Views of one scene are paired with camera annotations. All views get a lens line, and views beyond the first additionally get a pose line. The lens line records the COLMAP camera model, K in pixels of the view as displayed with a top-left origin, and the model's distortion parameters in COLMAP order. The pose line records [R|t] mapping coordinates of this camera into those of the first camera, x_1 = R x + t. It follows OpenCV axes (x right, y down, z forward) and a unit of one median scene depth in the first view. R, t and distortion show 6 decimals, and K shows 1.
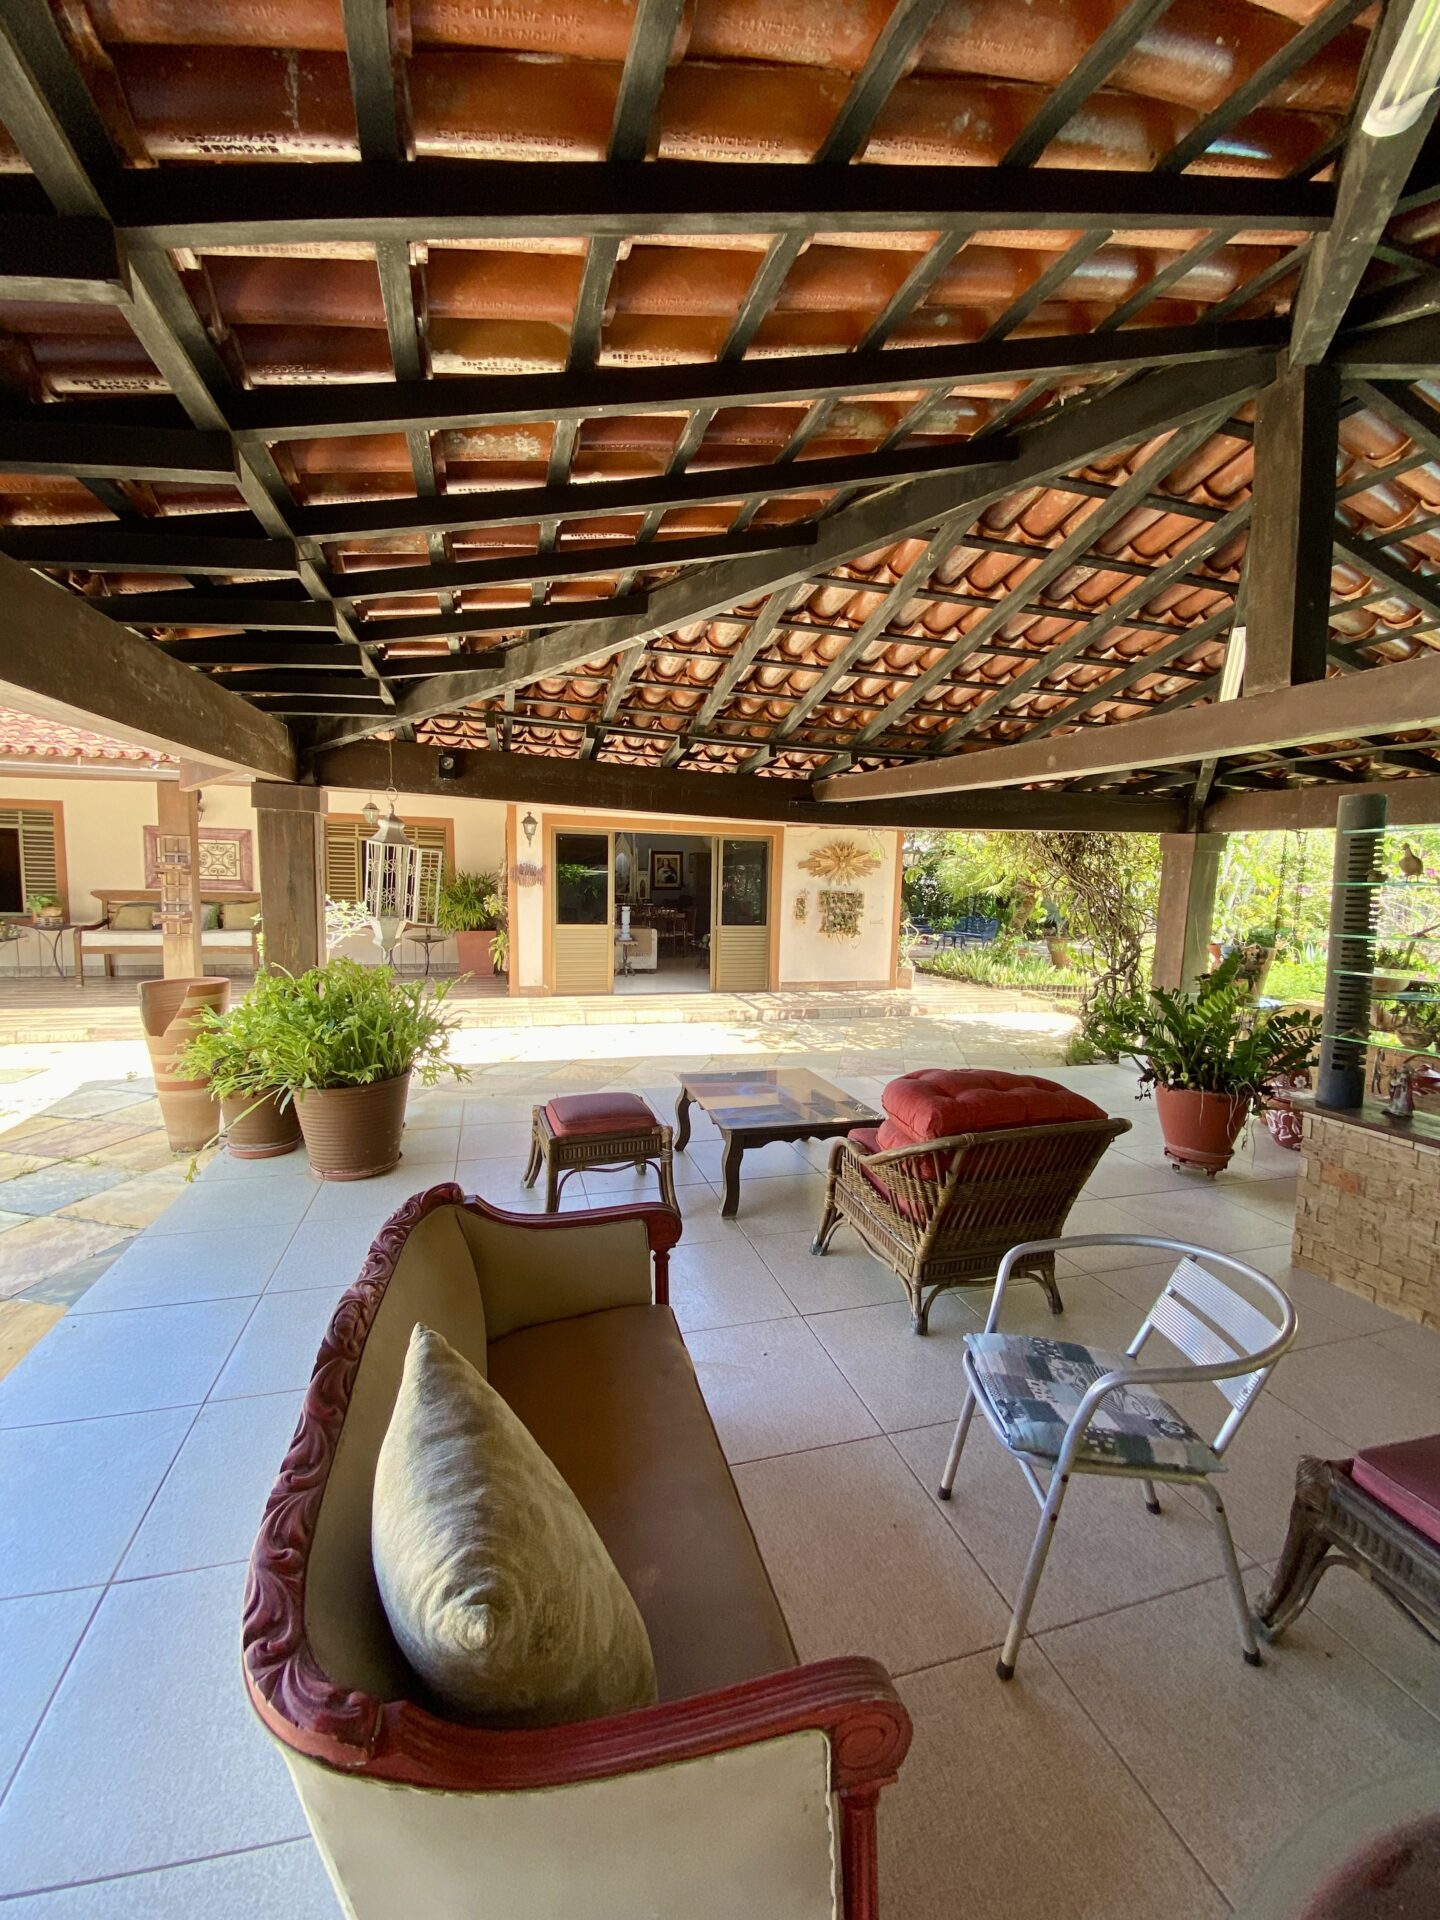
lens RADIAL K [[767.9, 0, 720.0], [0, 767.9, 960.0], [0, 0, 1]] dist [0.000868, -0.013949]
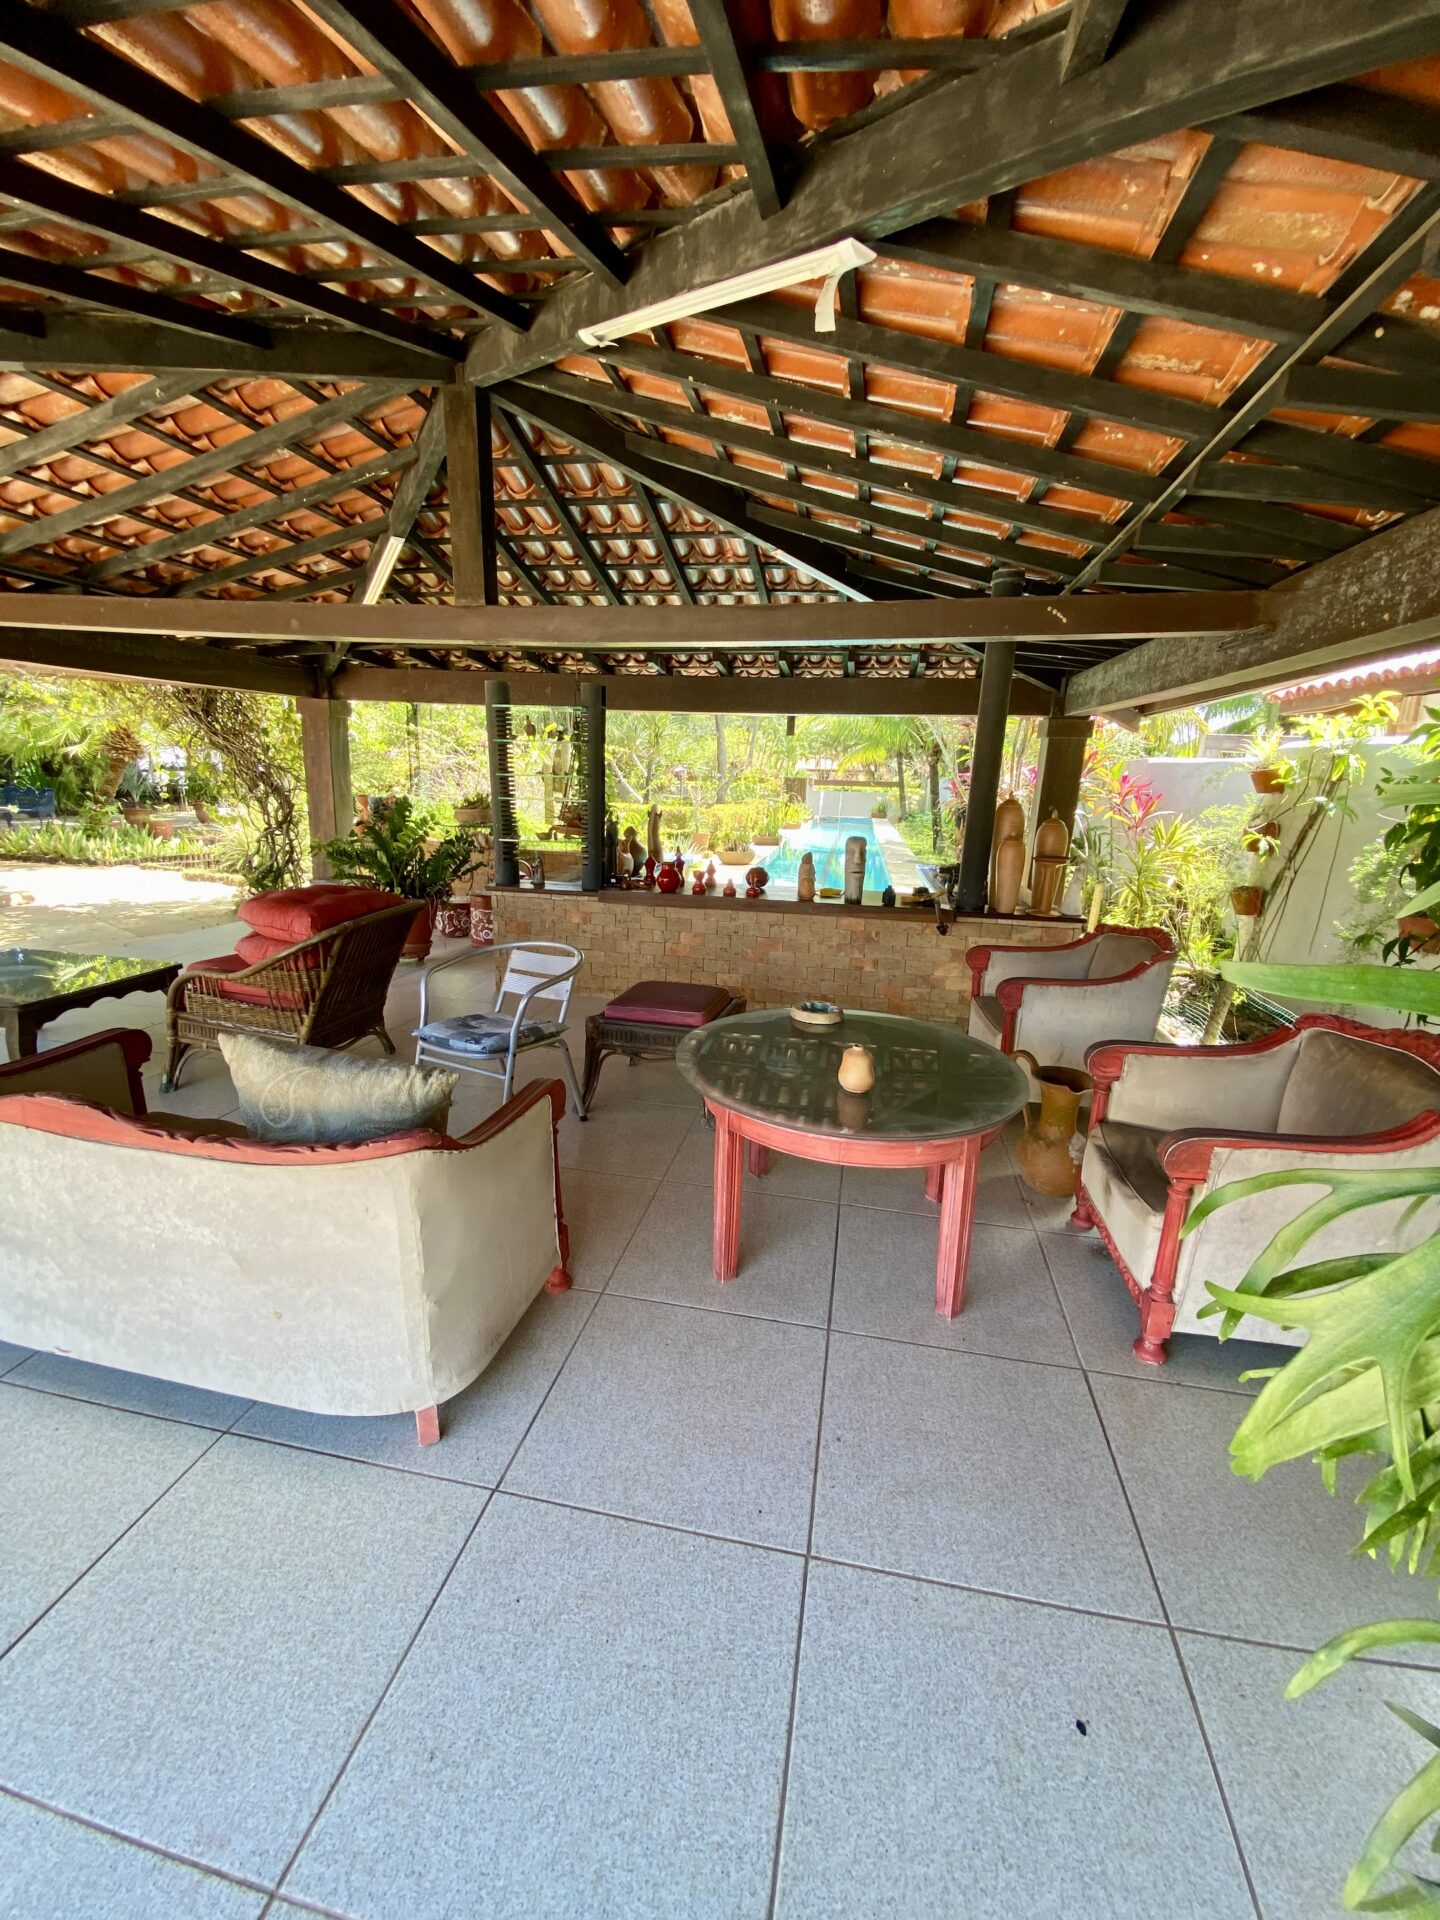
lens RADIAL K [[767.9, 0, 720.0], [0, 767.9, 960.0], [0, 0, 1]] dist [0.000868, -0.013949]
pose [[0.452906, -0.208932, 0.866731, -0.348620], [0.065348, 0.977318, 0.201442, 0.042676], [-0.889160, -0.034596, 0.456287, -0.113604]]
